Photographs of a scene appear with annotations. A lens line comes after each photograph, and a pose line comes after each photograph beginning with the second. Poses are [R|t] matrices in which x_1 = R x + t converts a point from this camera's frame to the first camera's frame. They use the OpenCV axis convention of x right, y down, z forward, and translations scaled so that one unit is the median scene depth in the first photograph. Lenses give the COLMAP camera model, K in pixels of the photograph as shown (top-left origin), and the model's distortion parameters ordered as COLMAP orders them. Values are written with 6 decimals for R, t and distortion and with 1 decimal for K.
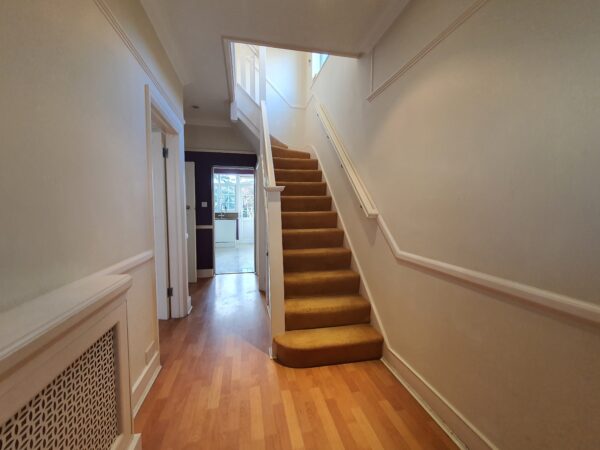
lens RADIAL K [[241.0, 0, 298.7], [0, 241.0, 224.3], [0, 0, 1]] dist [0.000414, 0.000158]
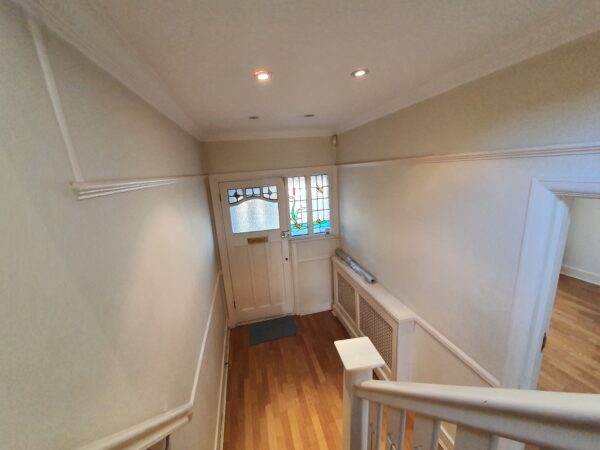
lens RADIAL K [[241.0, 0, 299.9], [0, 241.0, 226.0], [0, 0, 1]] dist [0.000414, 0.000158]
pose [[-0.997867, 0.064326, -0.011143, 0.029253], [0.058191, 0.953768, 0.294857, -0.859937], [0.029595, 0.293580, -0.955476, 2.041590]]
